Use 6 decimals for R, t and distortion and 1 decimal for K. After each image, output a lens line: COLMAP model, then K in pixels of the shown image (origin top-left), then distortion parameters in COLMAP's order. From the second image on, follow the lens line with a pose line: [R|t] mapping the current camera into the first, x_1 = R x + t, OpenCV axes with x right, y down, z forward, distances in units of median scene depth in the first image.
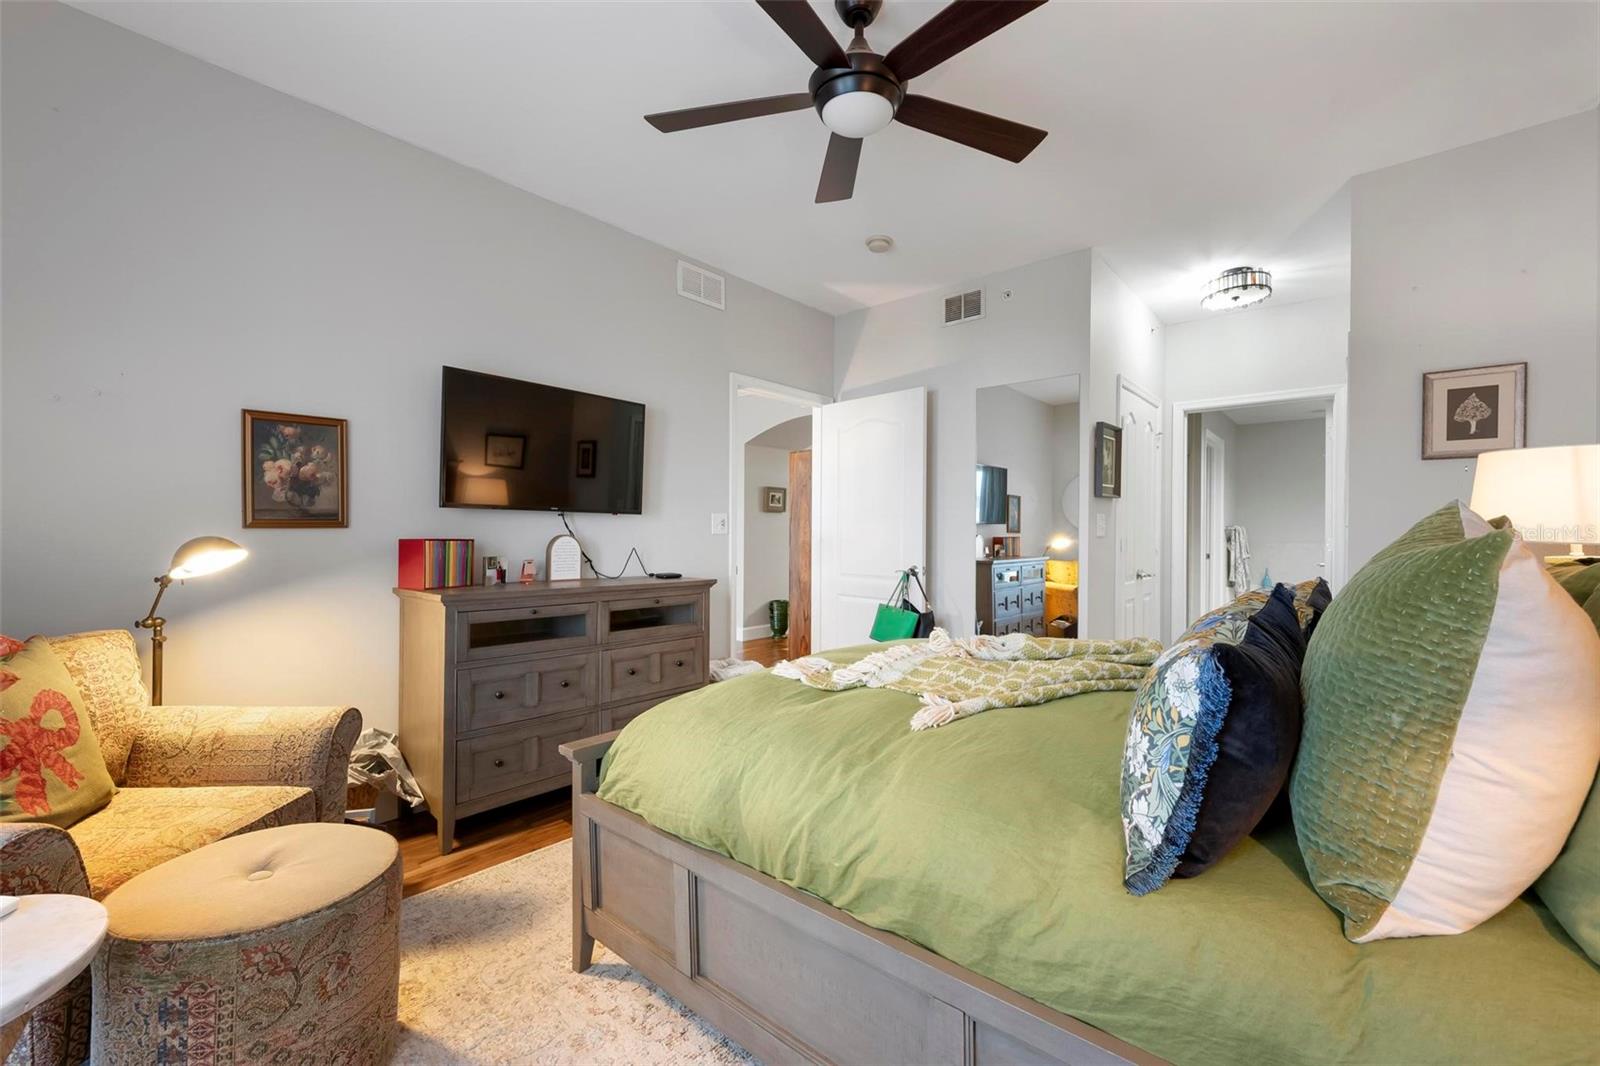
lens RADIAL K [[665.2, 0, 801.3], [0, 665.2, 538.7], [0, 0, 1]] dist [-0.000993, 0.000080]
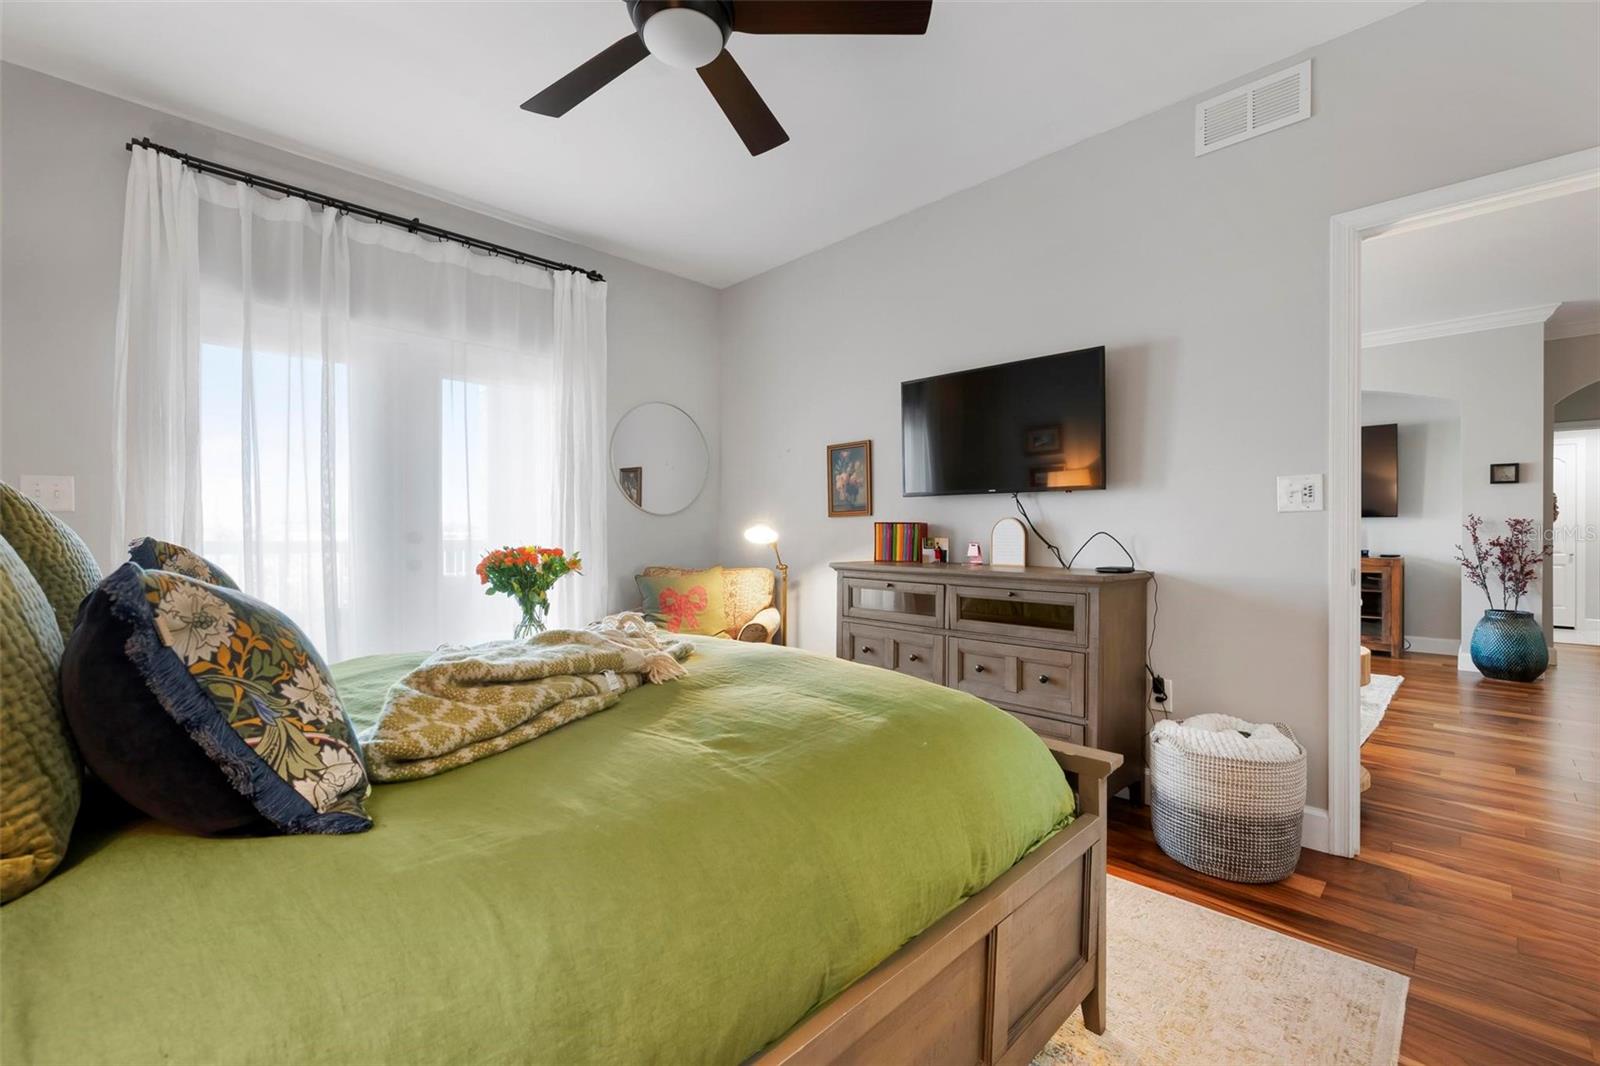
lens RADIAL K [[684.9, 0, 800.0], [0, 684.9, 533.0], [0, 0, 1]] dist [-0.000460, -0.000093]
pose [[-0.084526, -0.003248, -0.996416, 0.725047], [-0.006324, 0.999976, -0.002724, 0.023722], [0.996401, 0.006071, -0.084545, 0.890189]]
